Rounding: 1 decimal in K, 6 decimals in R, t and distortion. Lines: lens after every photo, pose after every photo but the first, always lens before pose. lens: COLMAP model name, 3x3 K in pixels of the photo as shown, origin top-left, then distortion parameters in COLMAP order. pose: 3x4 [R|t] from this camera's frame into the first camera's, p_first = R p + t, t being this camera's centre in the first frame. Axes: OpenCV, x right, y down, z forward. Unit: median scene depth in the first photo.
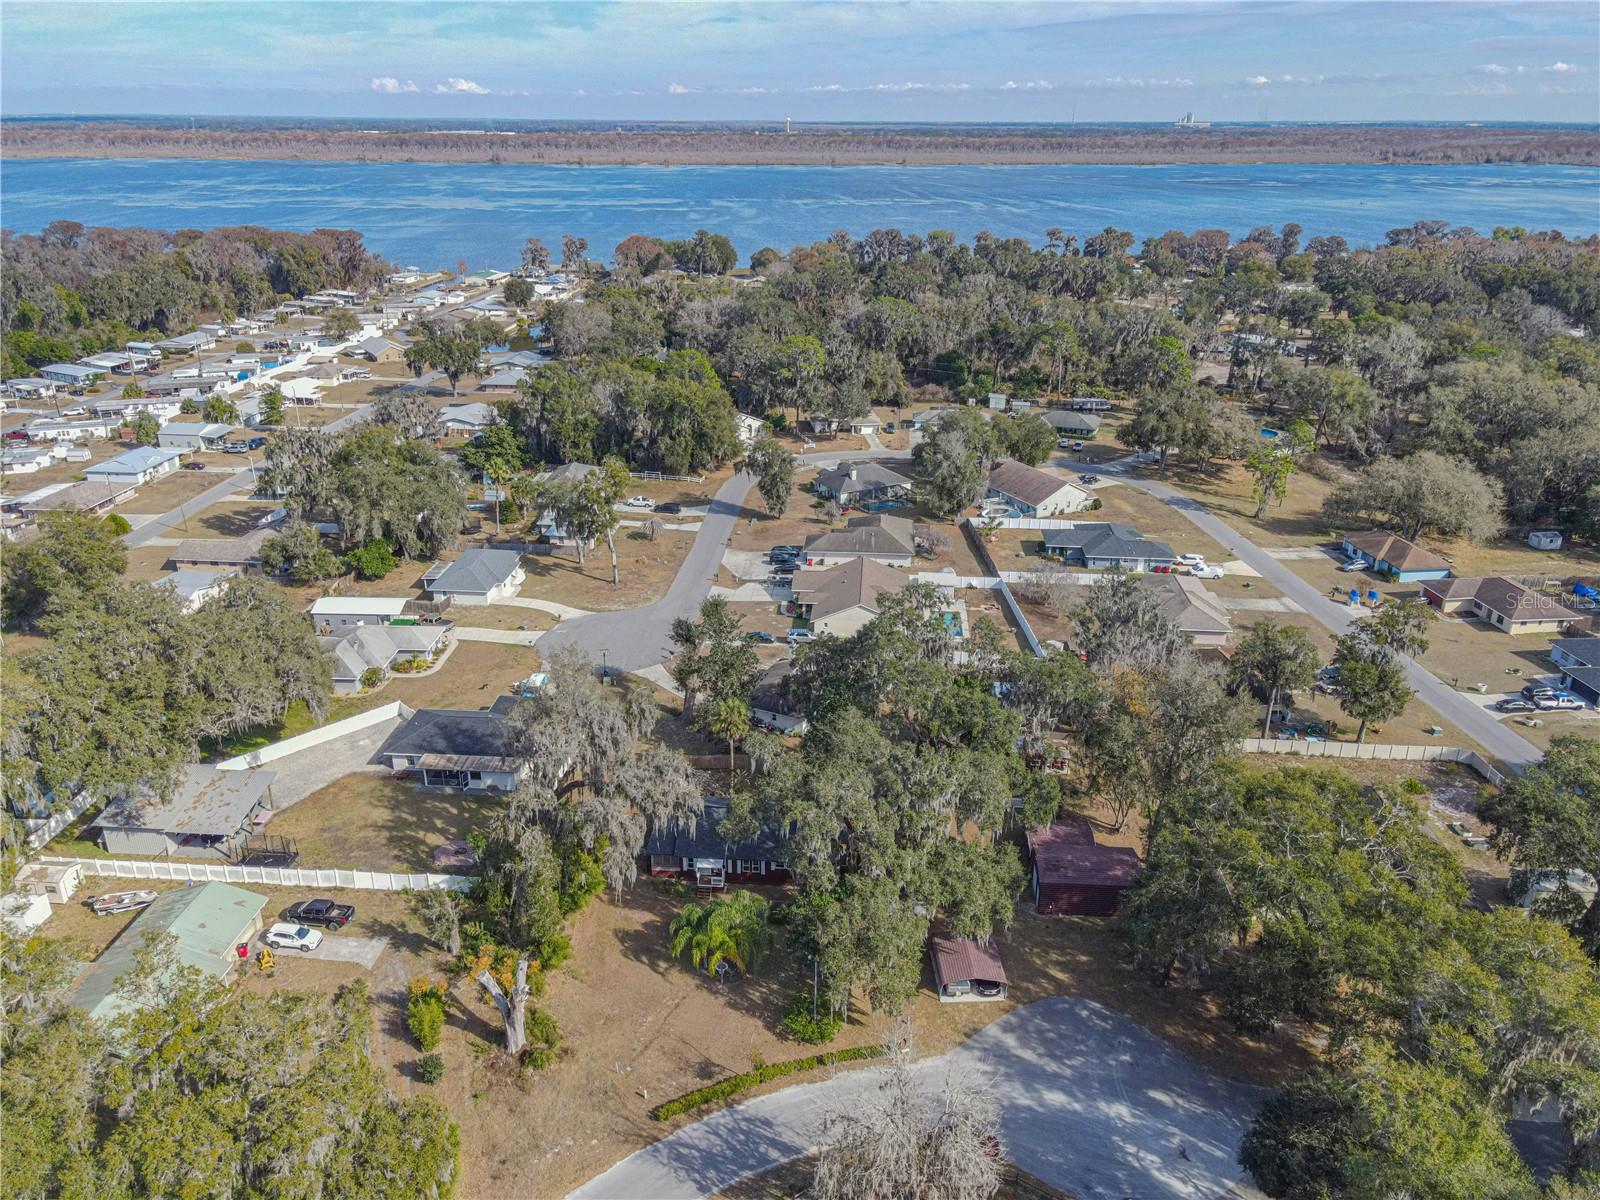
lens RADIAL K [[1166.9, 0, 794.8], [0, 1166.9, 597.9], [0, 0, 1]] dist [0.013934, 0.004254]
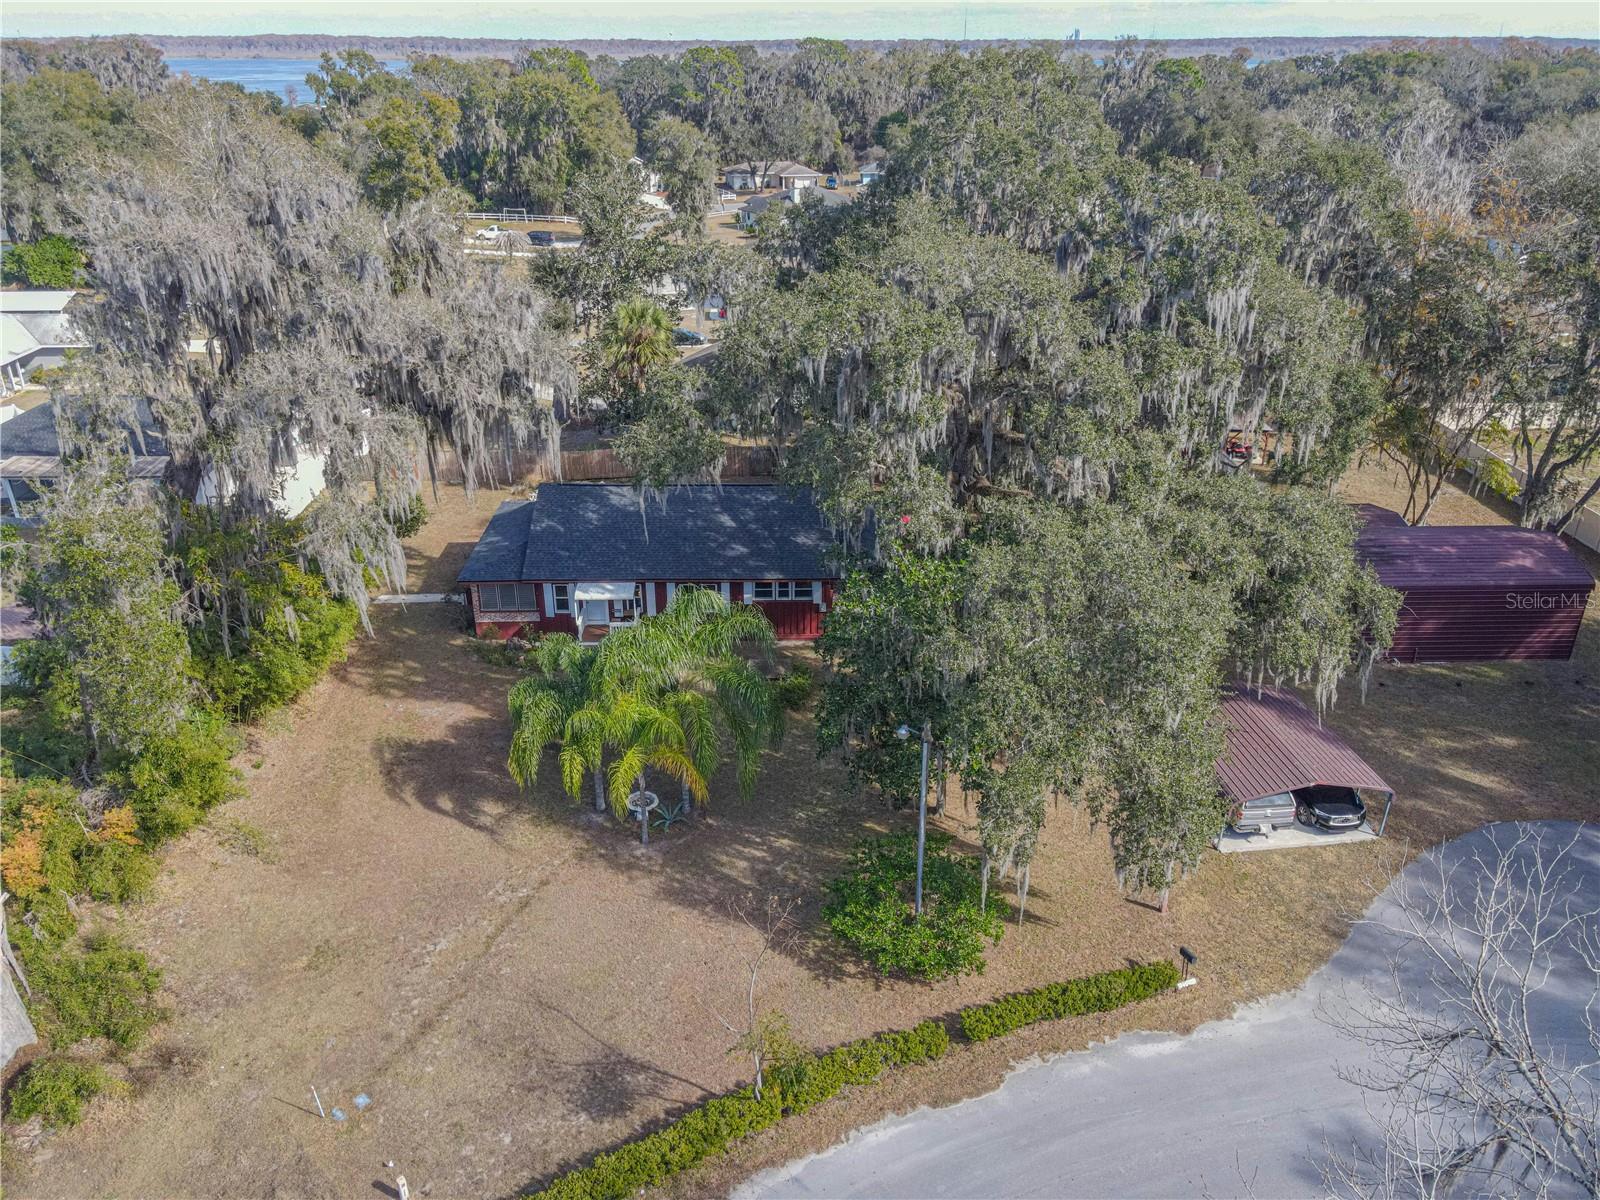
lens RADIAL K [[1166.9, 0, 794.8], [0, 1166.9, 597.9], [0, 0, 1]] dist [0.013934, 0.004254]
pose [[0.995982, -0.041502, 0.079357, -0.040620], [0.037108, 0.997737, 0.056070, 0.229176], [-0.081504, -0.052900, 0.995268, 0.616857]]
